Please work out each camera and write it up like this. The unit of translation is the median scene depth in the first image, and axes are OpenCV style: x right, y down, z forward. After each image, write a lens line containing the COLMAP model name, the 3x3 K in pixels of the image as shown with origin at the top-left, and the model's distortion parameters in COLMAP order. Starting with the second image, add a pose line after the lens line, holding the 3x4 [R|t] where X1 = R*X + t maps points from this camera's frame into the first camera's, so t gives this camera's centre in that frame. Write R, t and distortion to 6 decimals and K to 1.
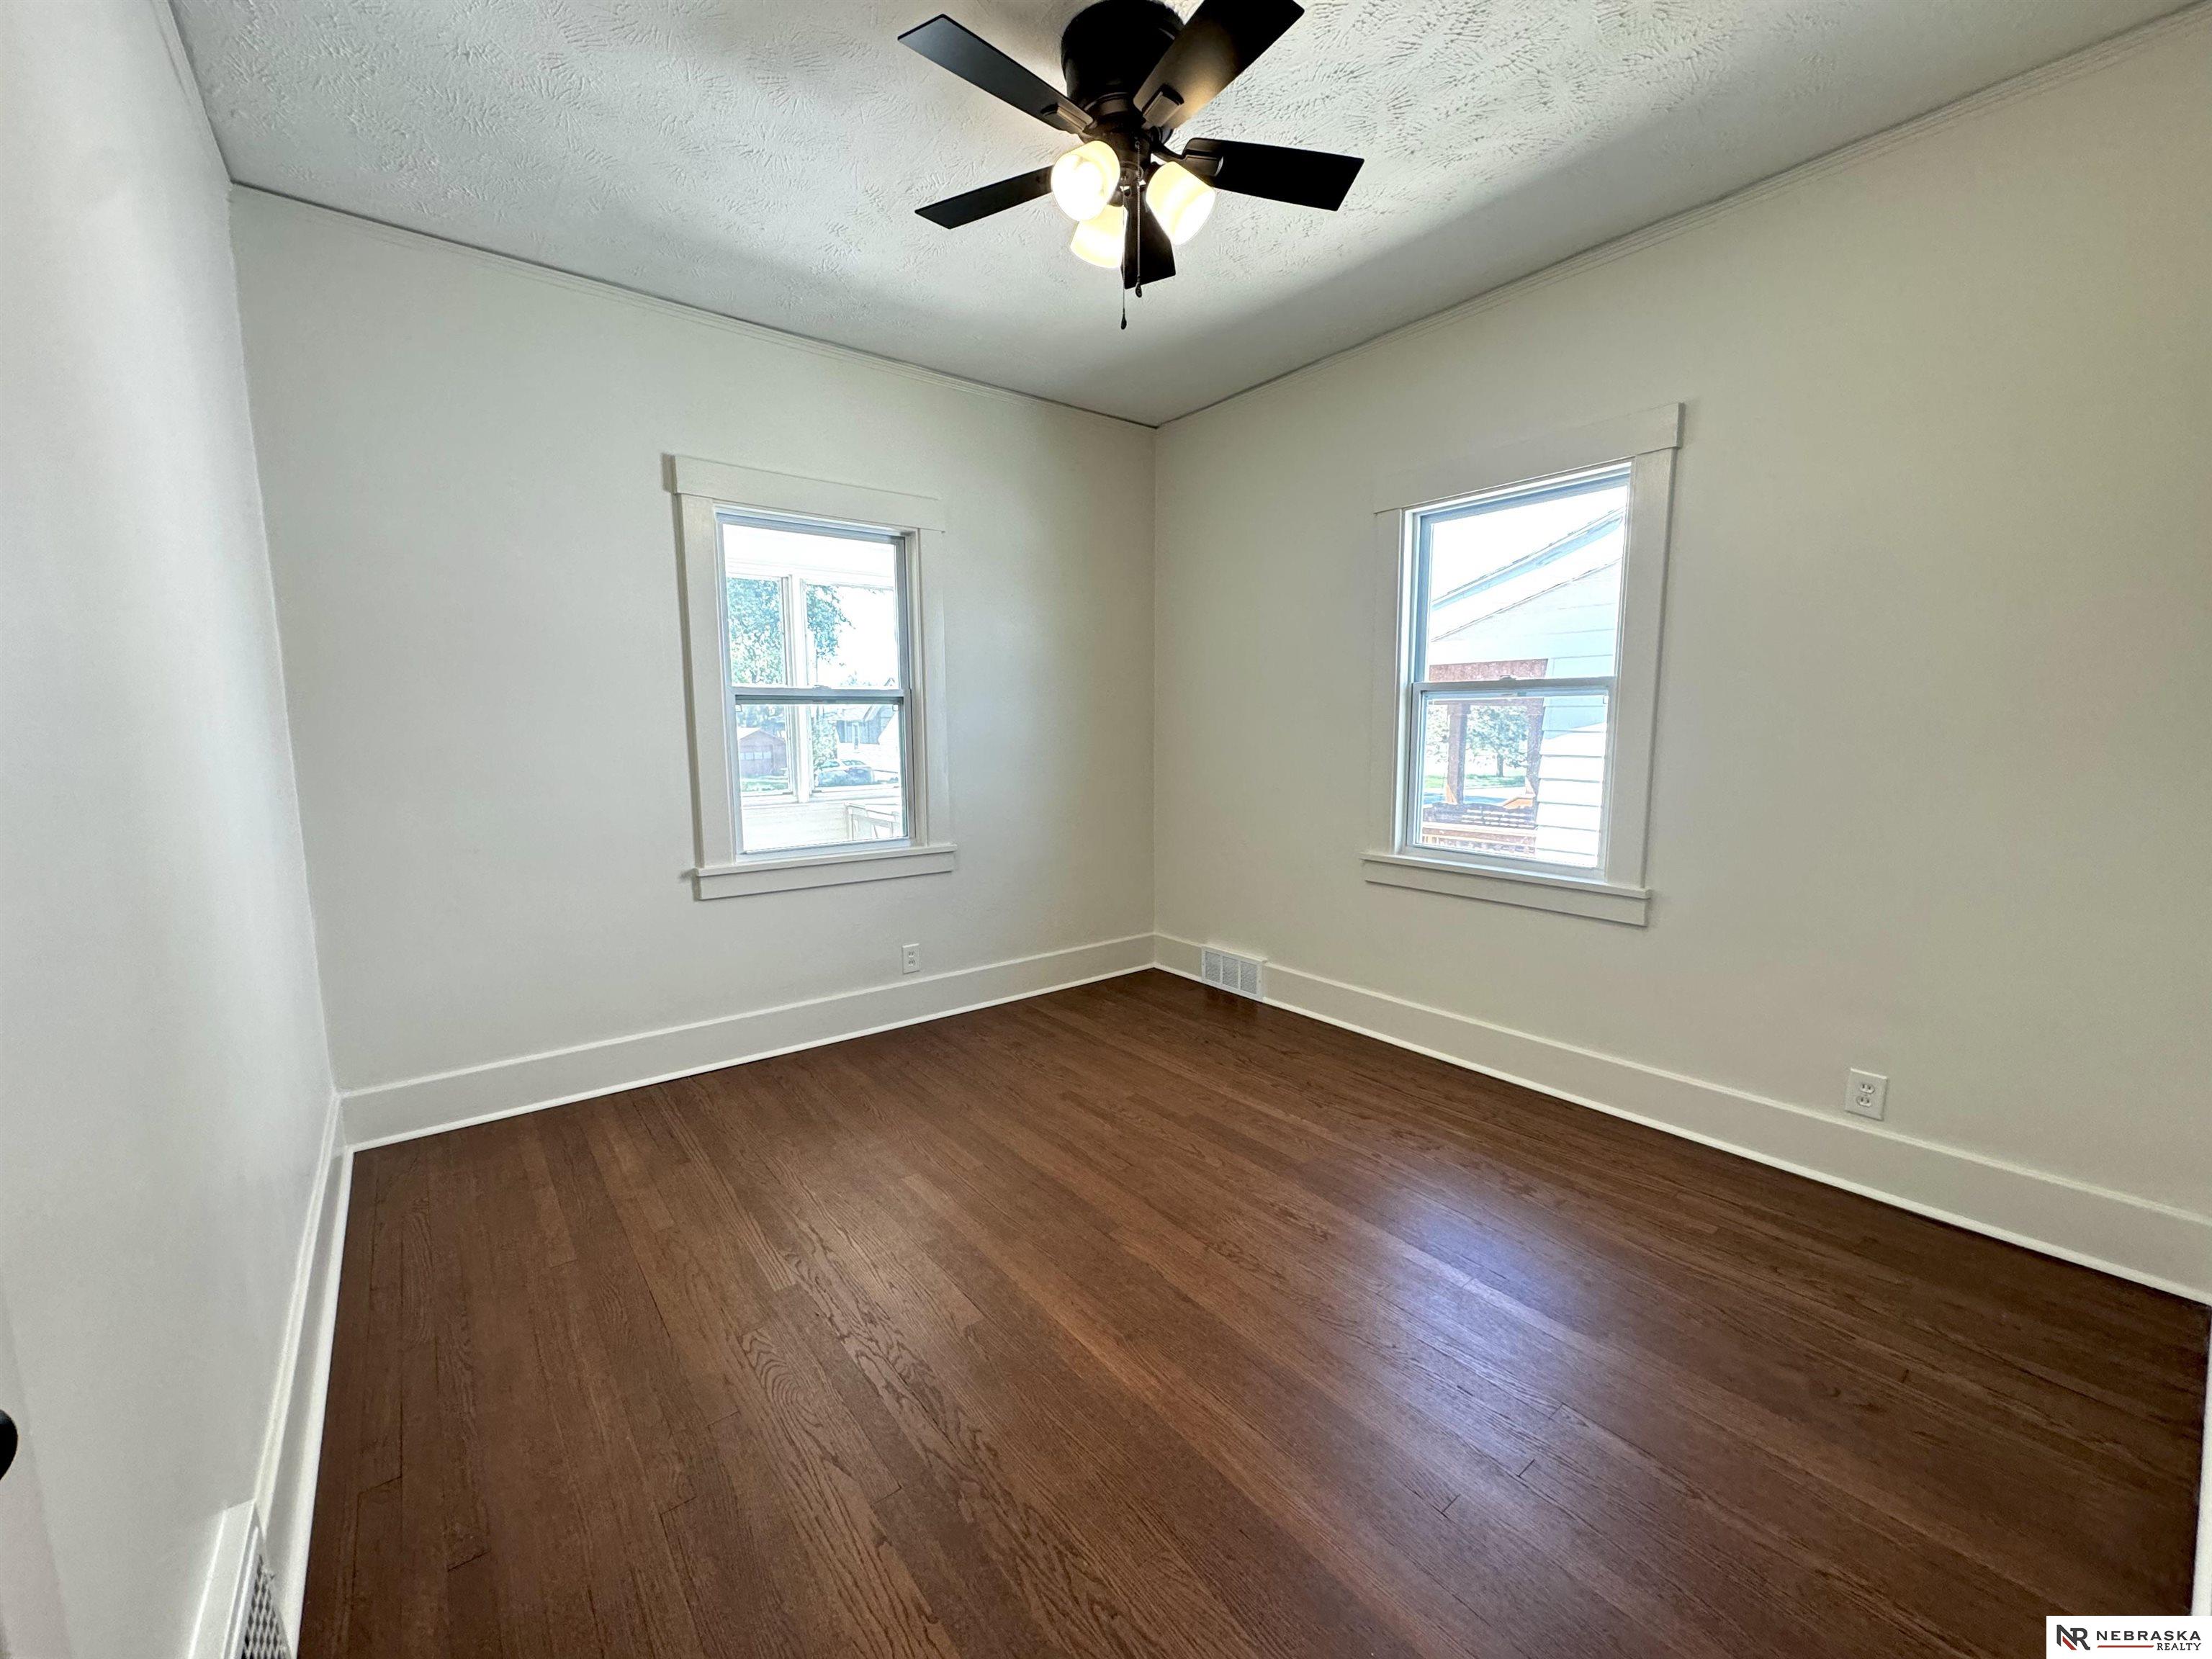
lens RADIAL K [[882.9, 0, 1103.7], [0, 882.9, 832.9], [0, 0, 1]] dist [0.001152, 0.000324]
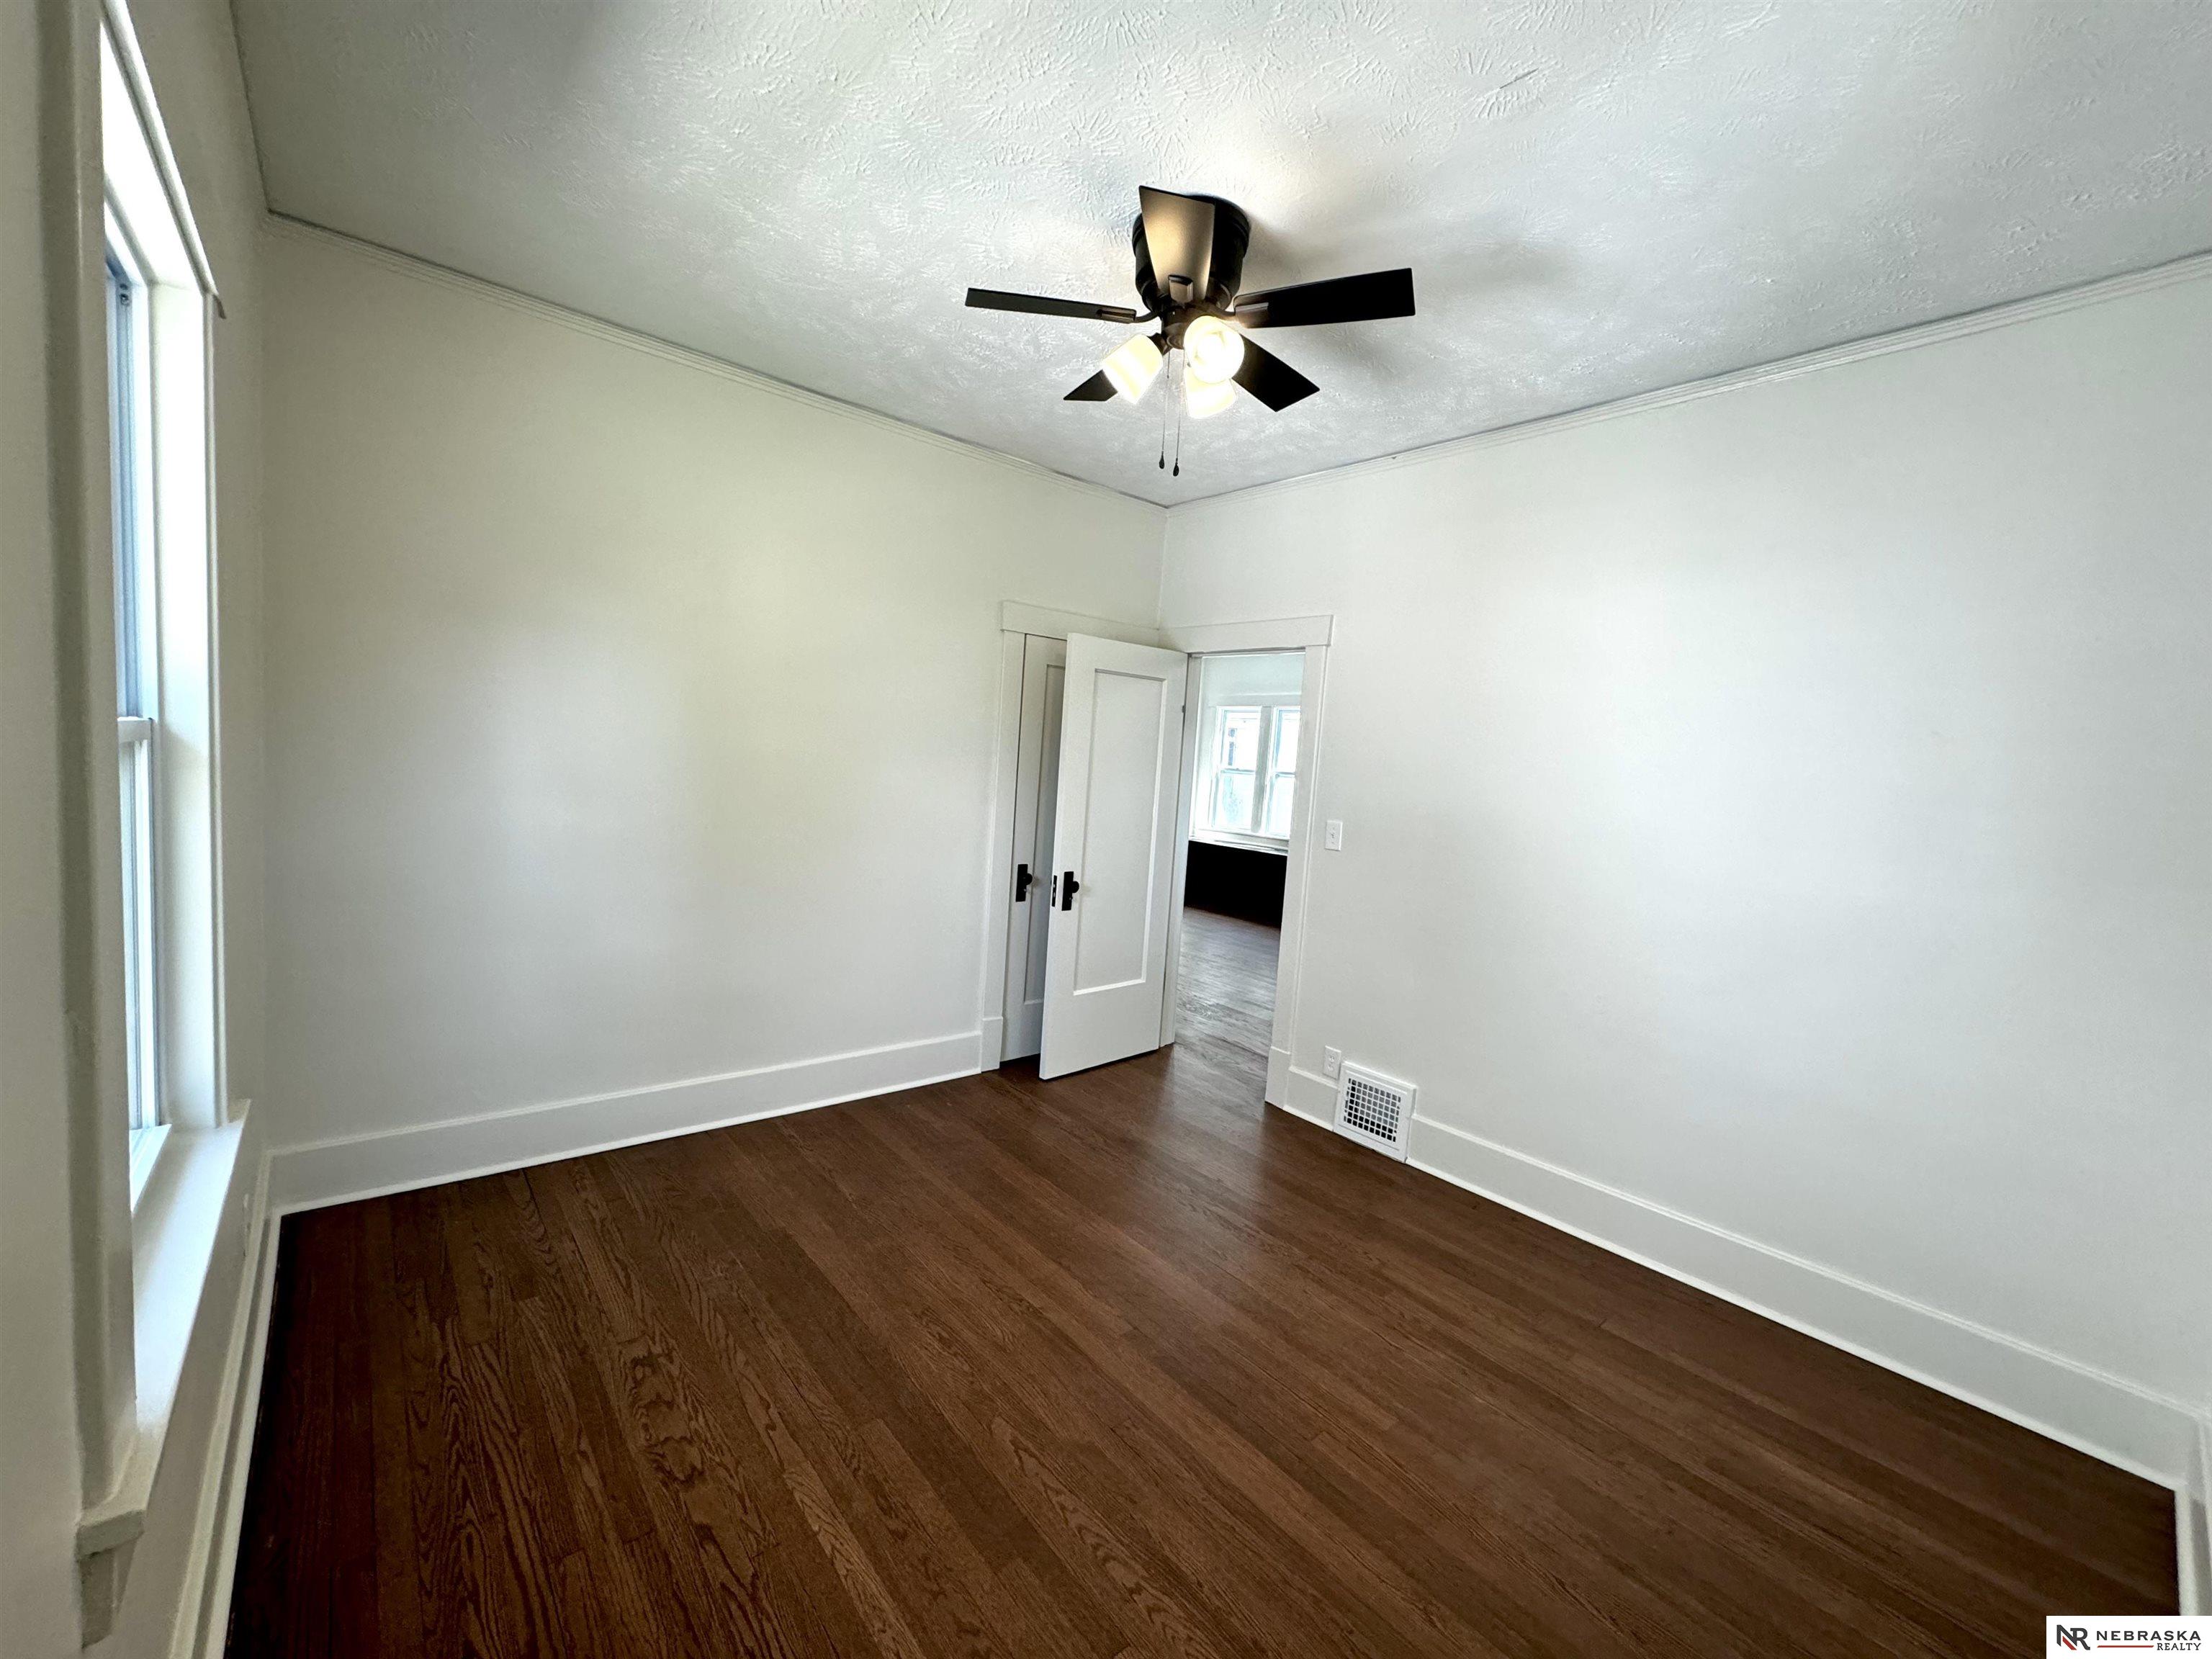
lens RADIAL K [[882.9, 0, 1103.7], [0, 882.9, 832.9], [0, 0, 1]] dist [0.001152, 0.000324]
pose [[-0.997217, -0.055469, -0.049824, 0.098332], [-0.064774, 0.975452, 0.210470, -0.257919], [0.036926, 0.213111, -0.976330, 1.528764]]
